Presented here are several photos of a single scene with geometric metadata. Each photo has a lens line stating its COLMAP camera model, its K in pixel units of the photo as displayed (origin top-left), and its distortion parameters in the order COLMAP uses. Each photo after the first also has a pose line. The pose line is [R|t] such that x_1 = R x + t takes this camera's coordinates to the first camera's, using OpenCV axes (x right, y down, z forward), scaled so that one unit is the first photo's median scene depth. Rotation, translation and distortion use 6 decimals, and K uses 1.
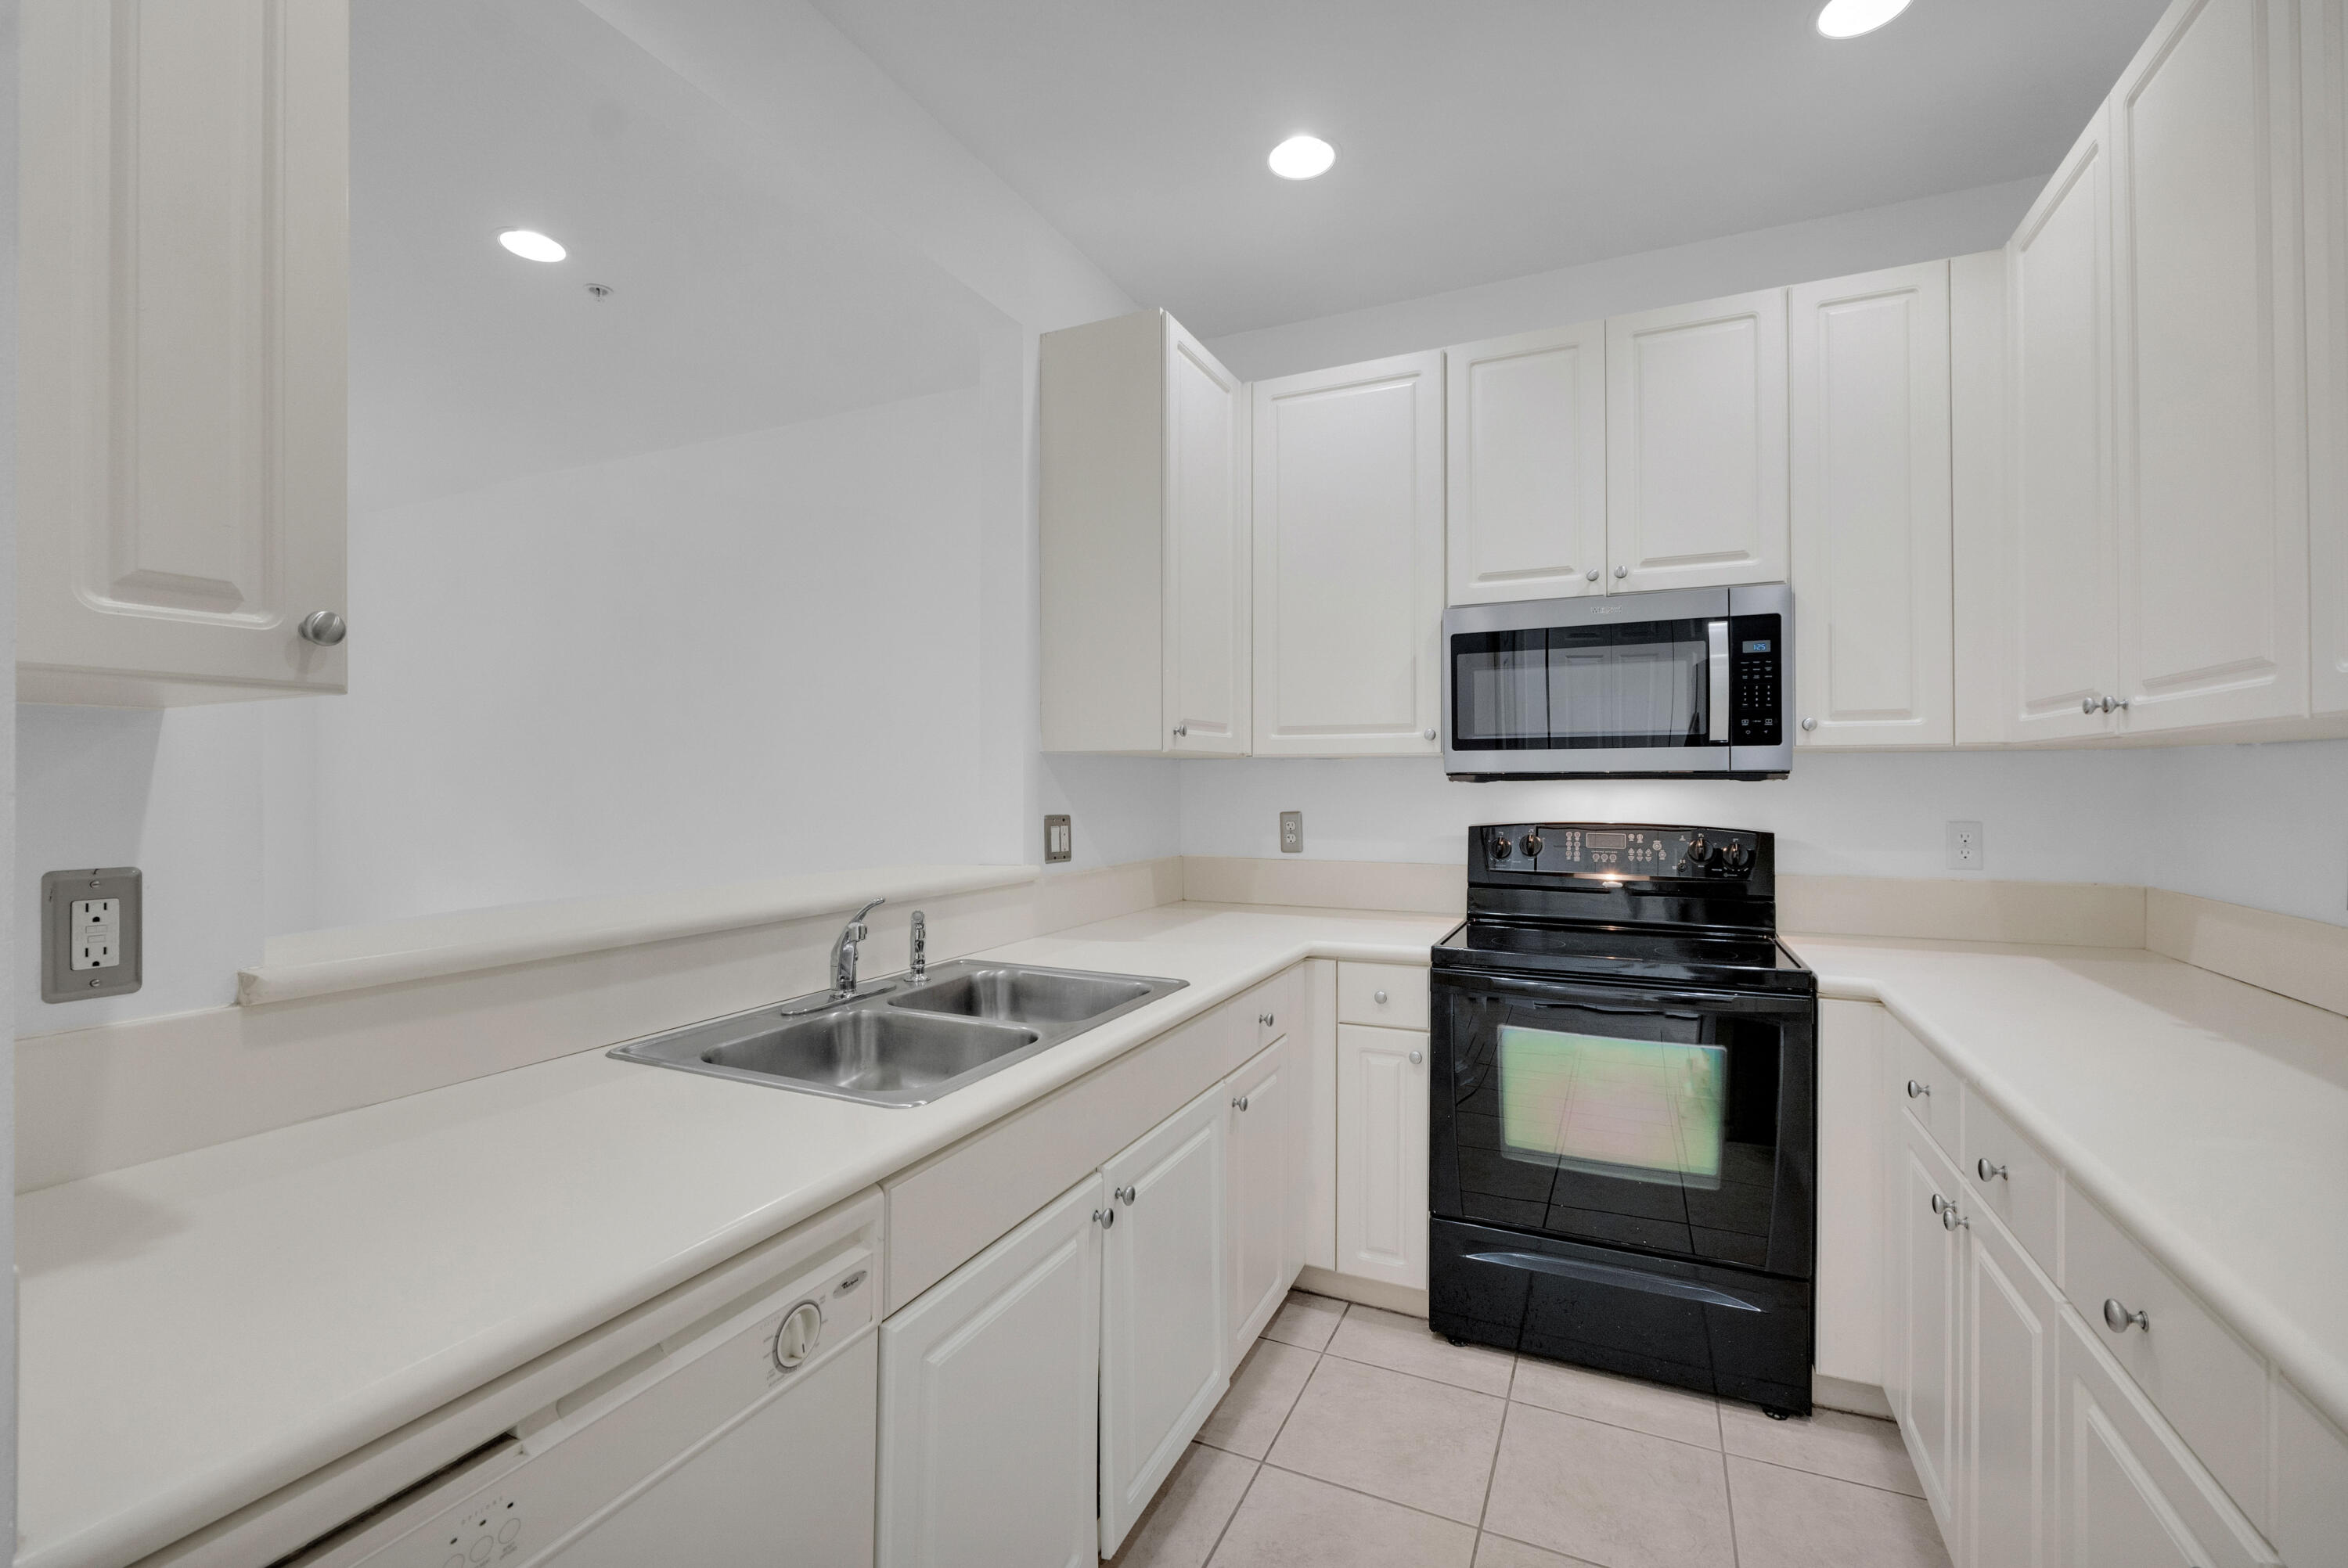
lens RADIAL K [[1003.8, 0, 1182.3], [0, 1003.8, 778.2], [0, 0, 1]] dist [-0.008739, 0.000896]
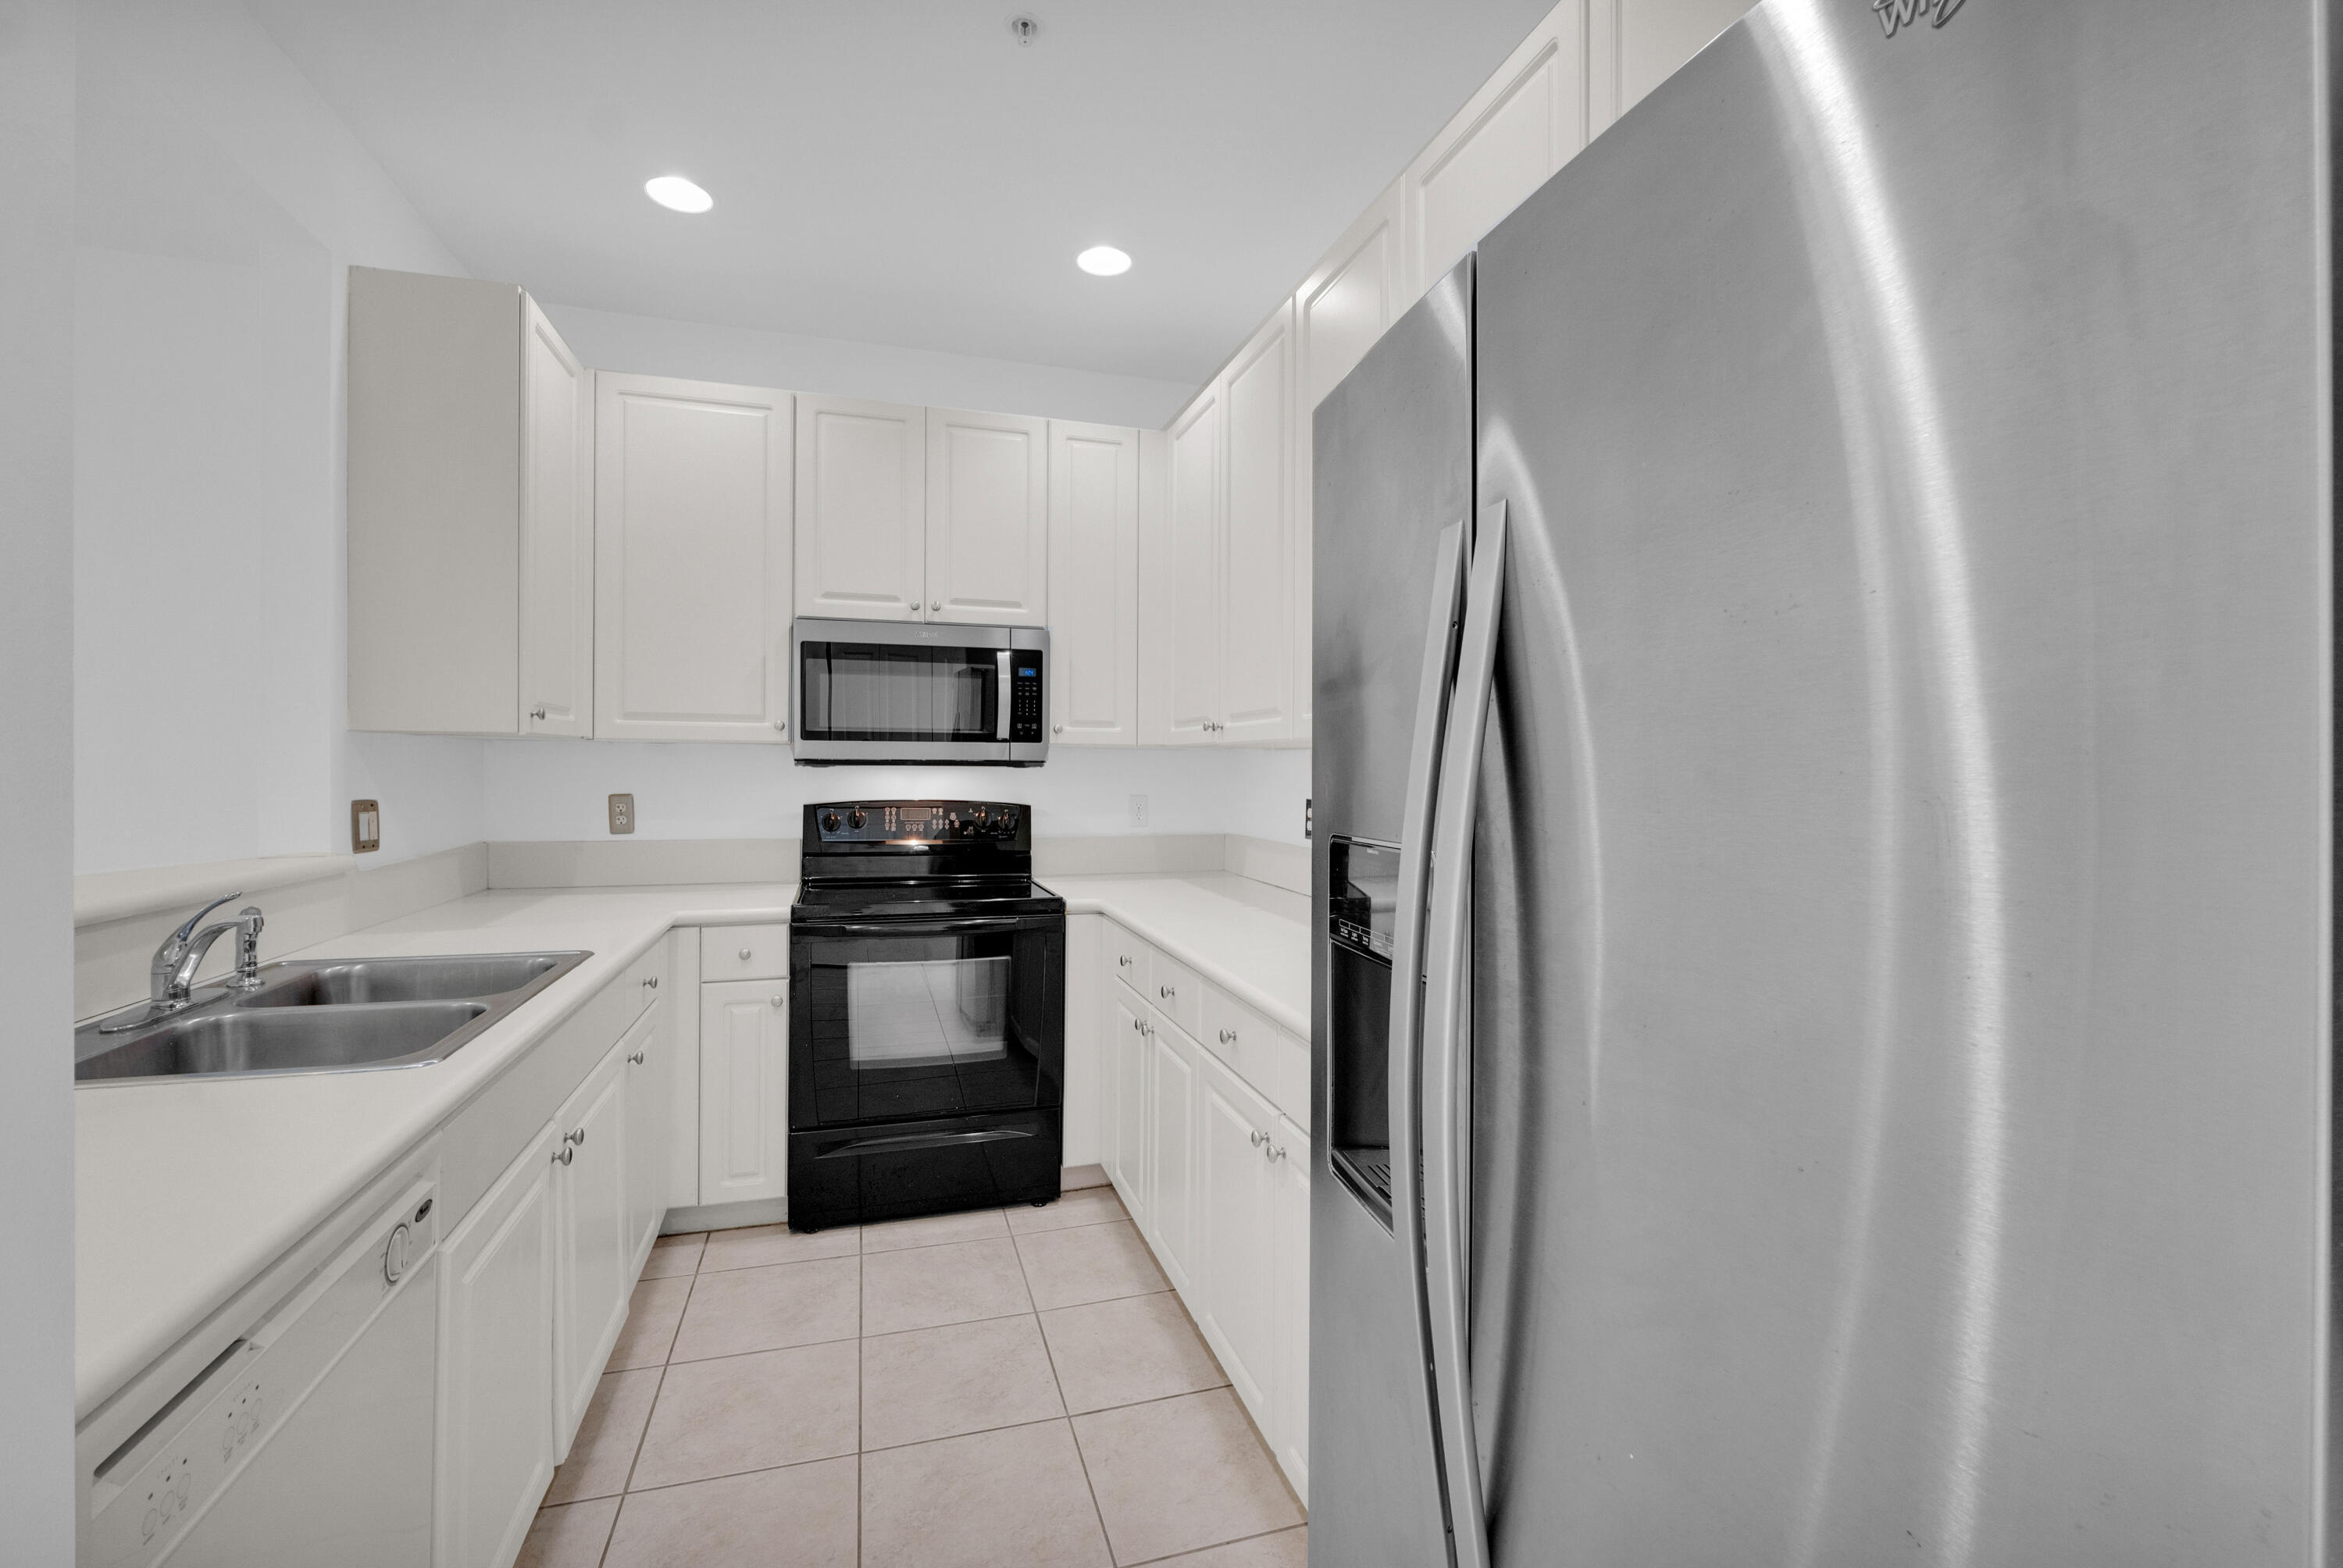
lens RADIAL K [[1001.7, 0, 1170.0], [0, 1001.7, 772.4], [0, 0, 1]] dist [-0.008739, 0.000896]
pose [[0.748024, 0.002982, 0.663664, -0.201846], [-0.011667, 0.999894, 0.008657, -0.005255], [-0.663569, -0.014218, 0.747980, -0.179244]]
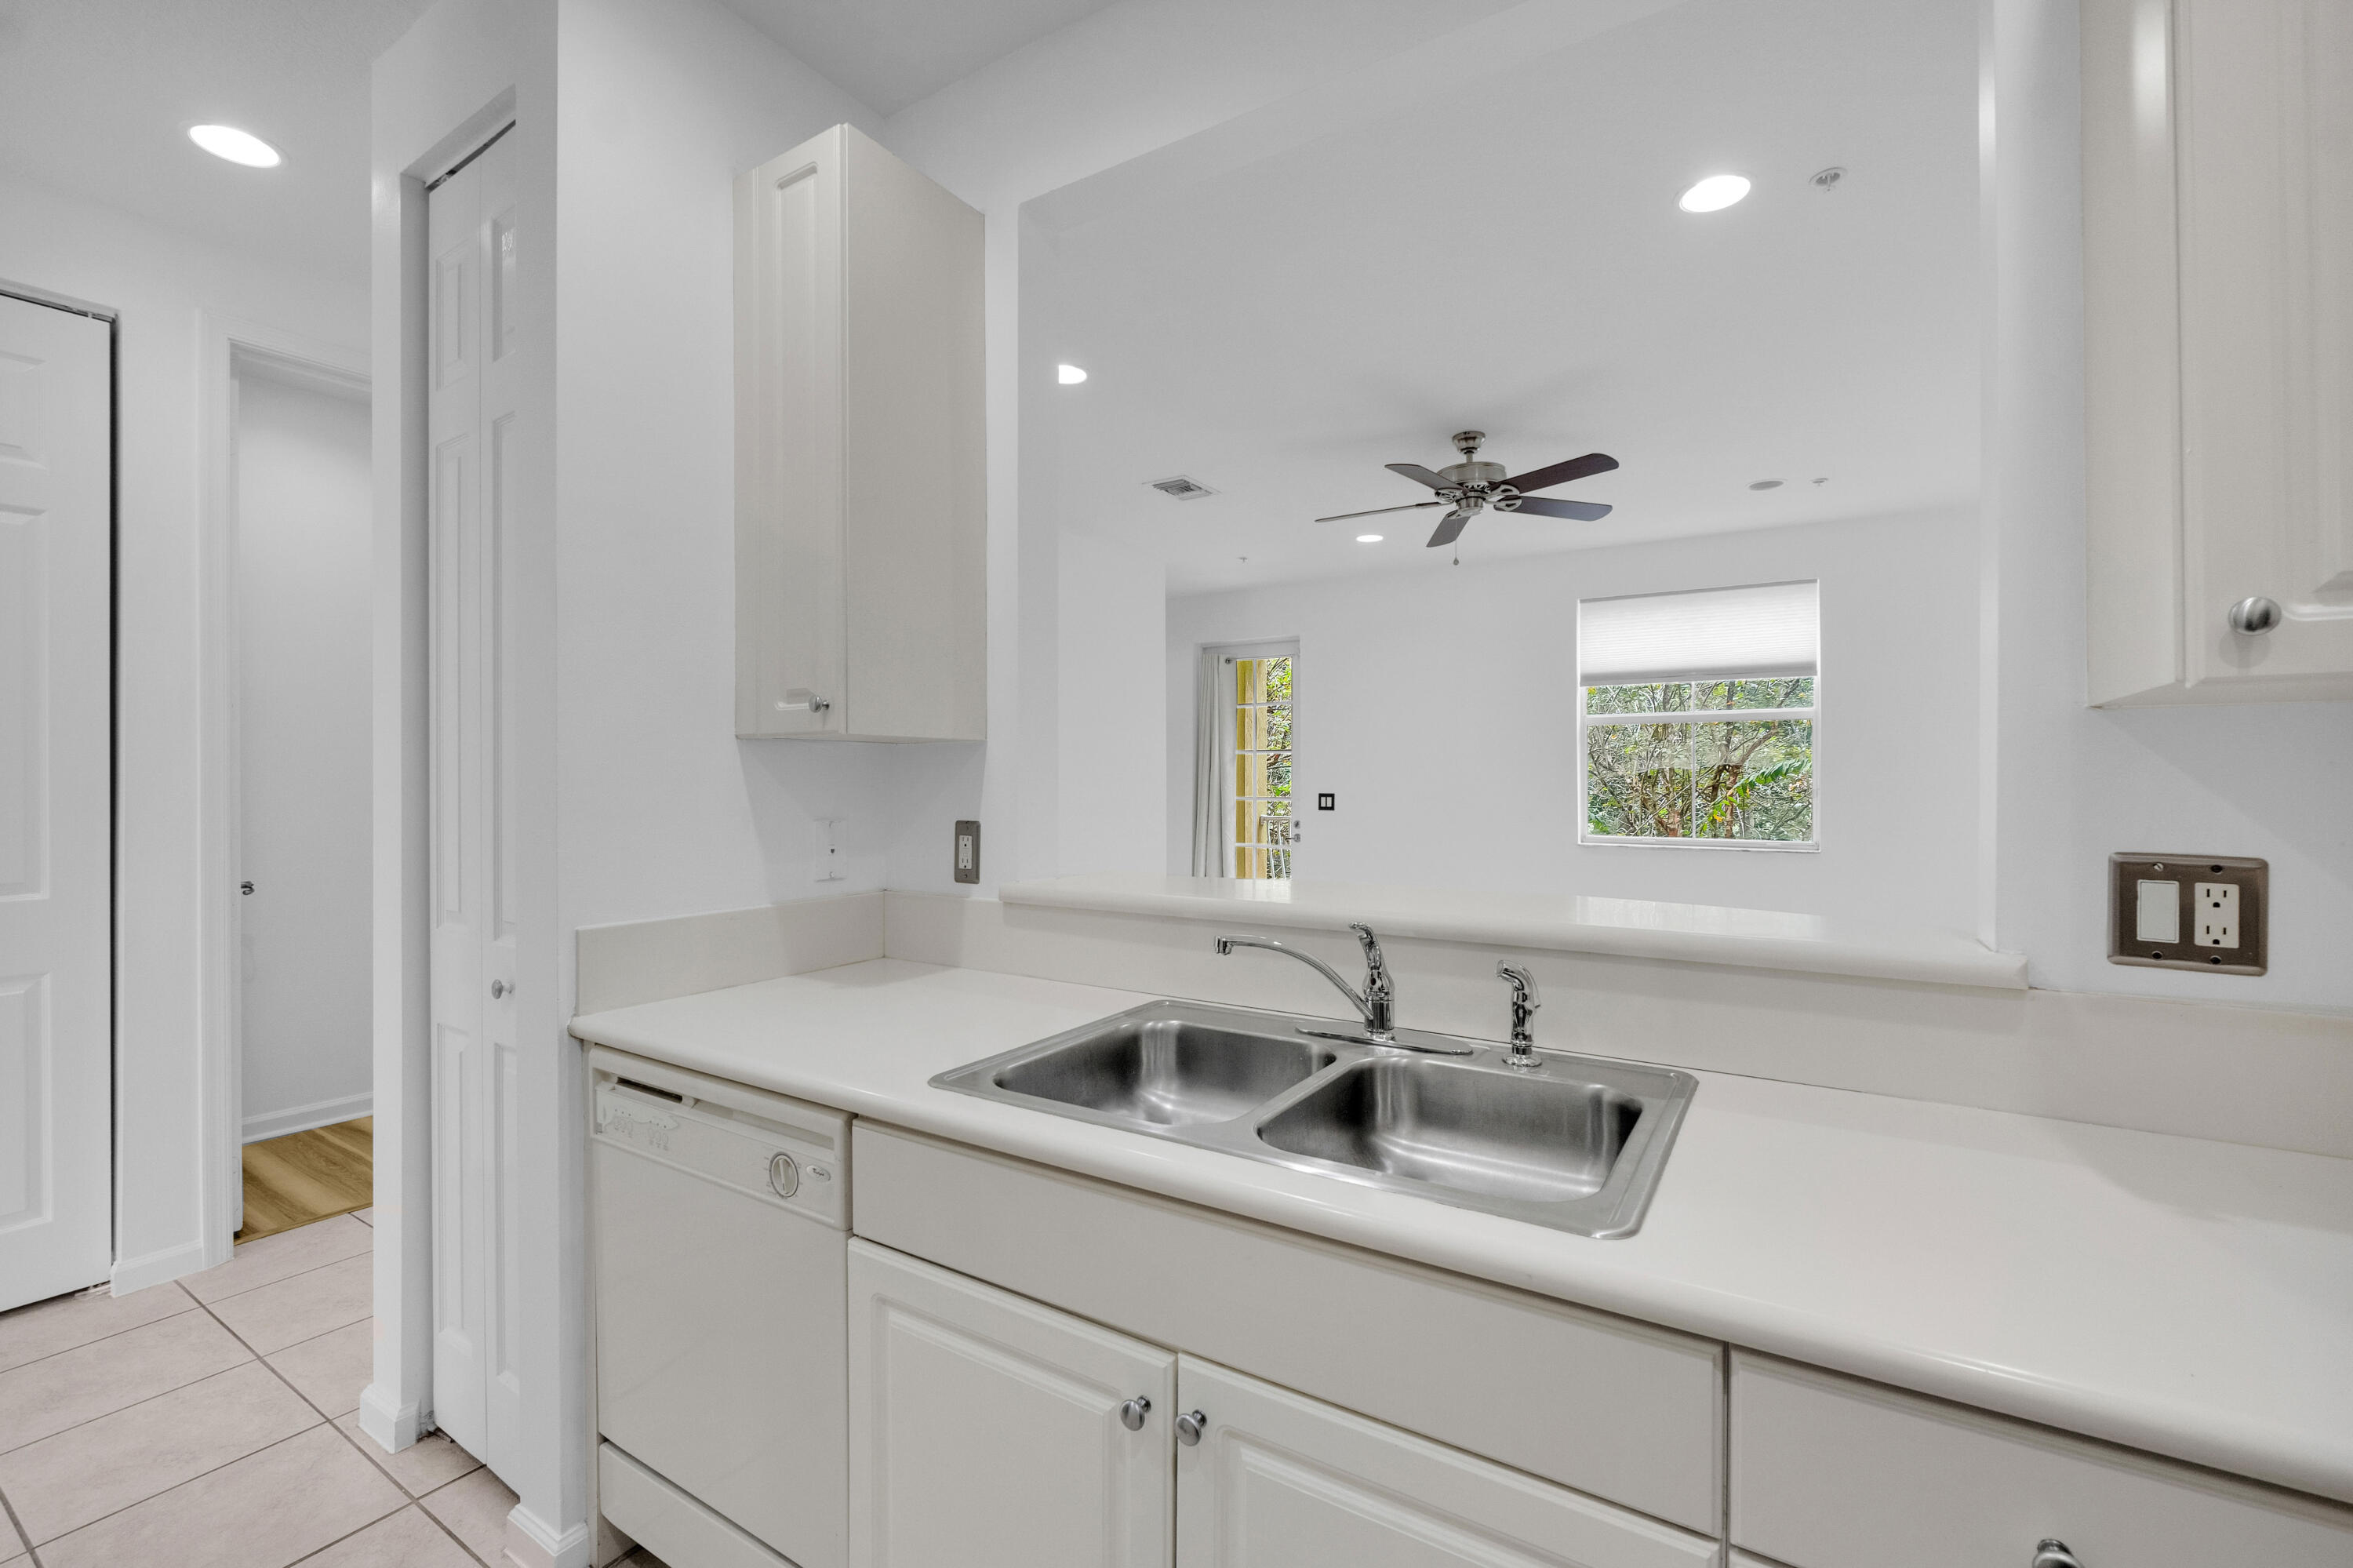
lens RADIAL K [[1006.1, 0, 1172.7], [0, 1006.1, 773.8], [0, 0, 1]] dist [-0.008739, 0.000896]
pose [[-0.144498, 0.000942, -0.989505, 0.391765], [0.009642, 0.999953, -0.000456, -0.001038], [0.989458, -0.009606, -0.144500, 0.733288]]
